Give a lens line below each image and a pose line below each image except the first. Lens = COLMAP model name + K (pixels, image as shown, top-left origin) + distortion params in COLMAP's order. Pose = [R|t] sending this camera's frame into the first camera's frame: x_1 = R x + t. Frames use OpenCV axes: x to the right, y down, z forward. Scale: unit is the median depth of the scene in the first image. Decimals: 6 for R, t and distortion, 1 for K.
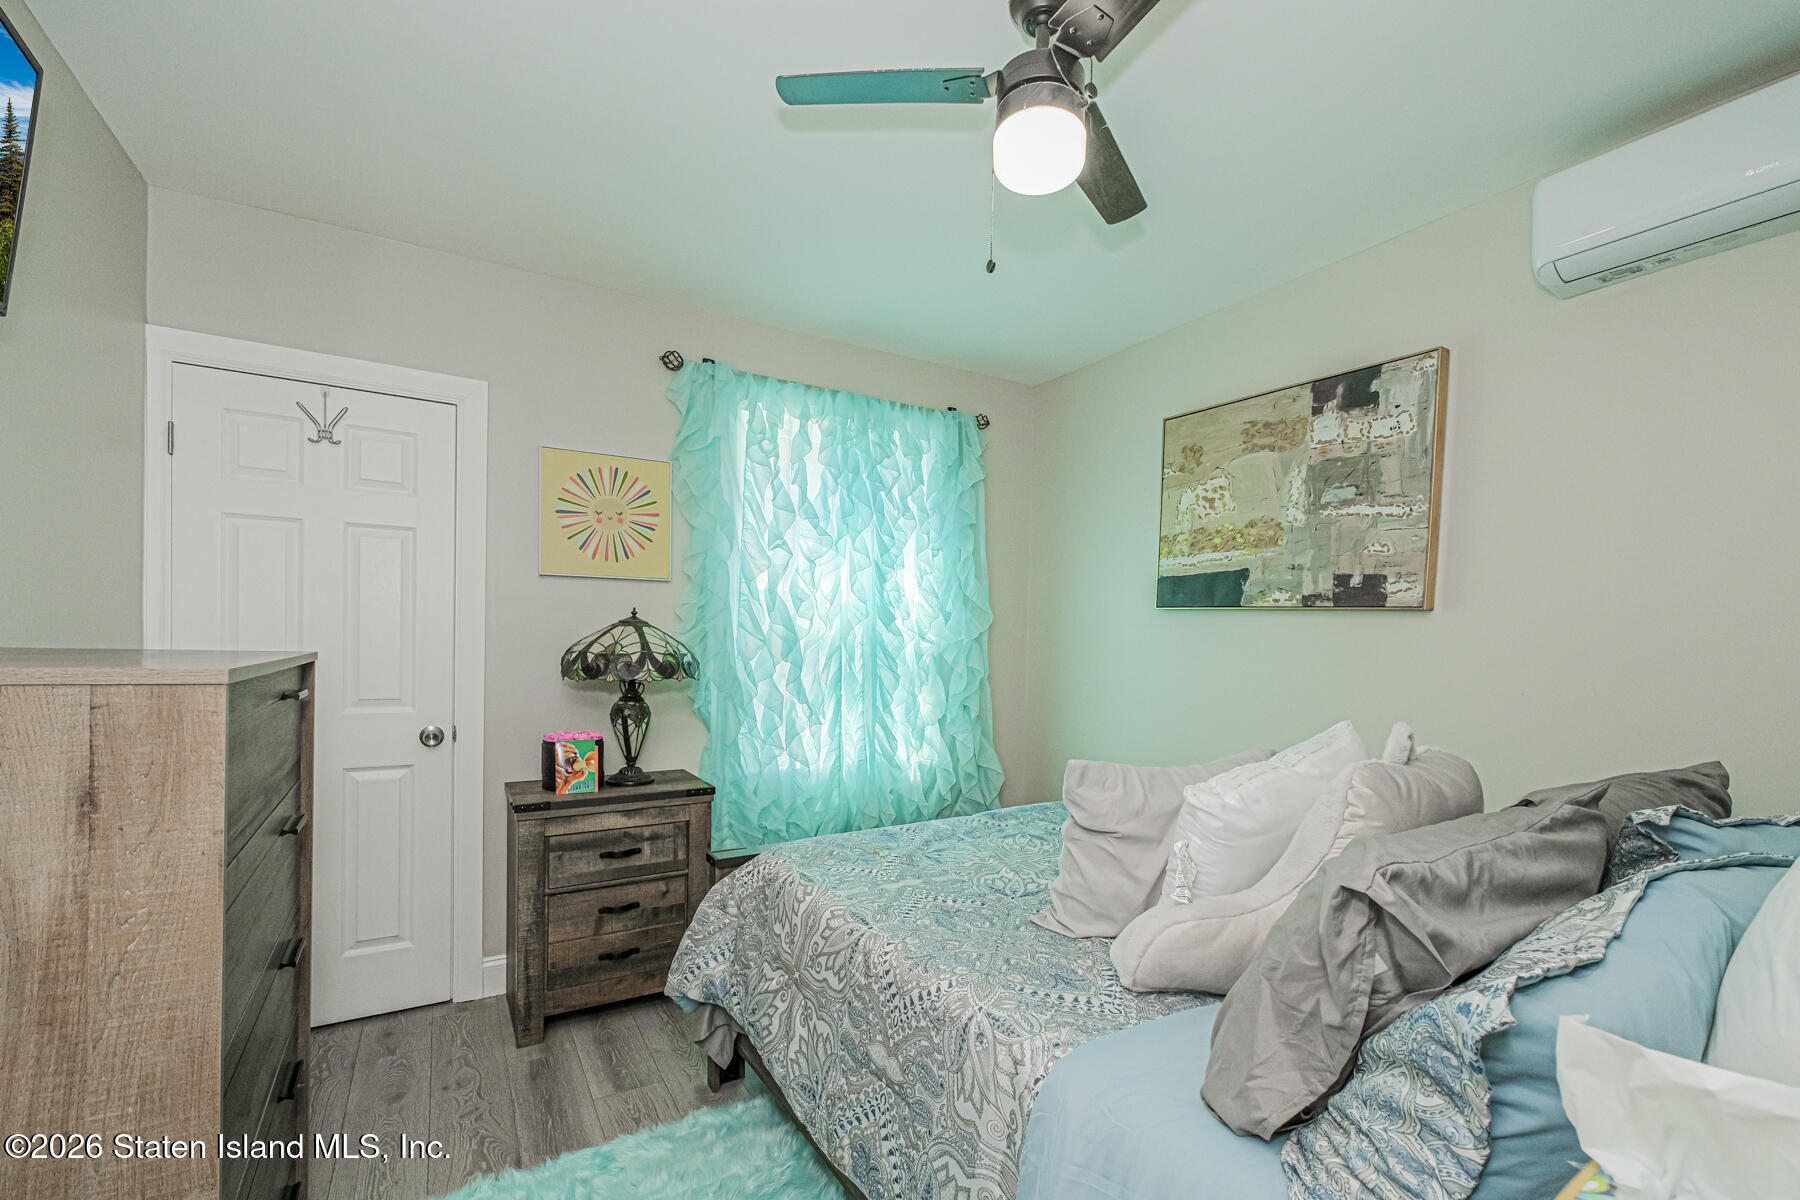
lens RADIAL K [[757.2, 0, 903.2], [0, 757.2, 644.4], [0, 0, 1]] dist [0.002860, -0.000092]
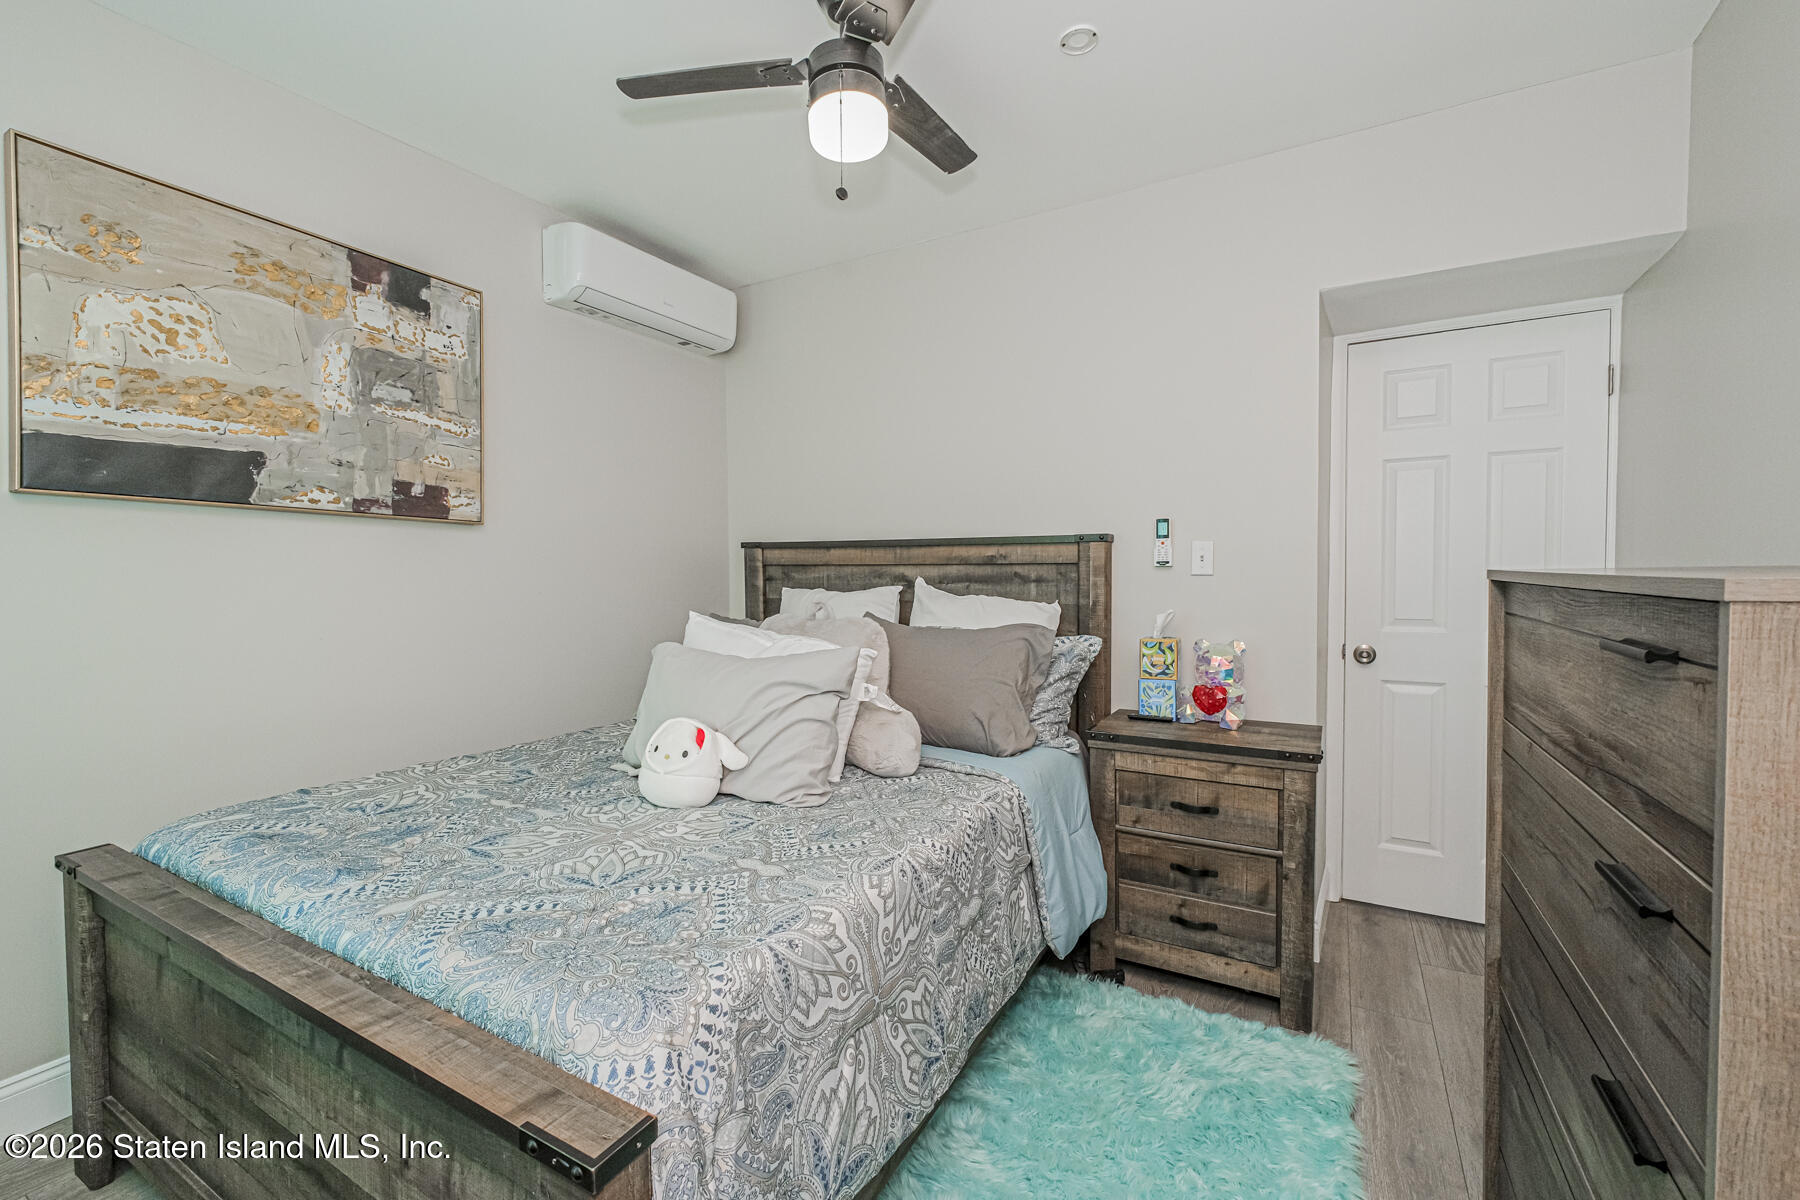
lens RADIAL K [[757.2, 0, 899.9], [0, 757.2, 585.7], [0, 0, 1]] dist [0.002860, -0.000092]
pose [[-0.480871, -0.037870, 0.875973, -0.537858], [0.003805, 0.998967, 0.045276, -0.003092], [-0.876783, 0.025105, -0.480231, 0.904619]]
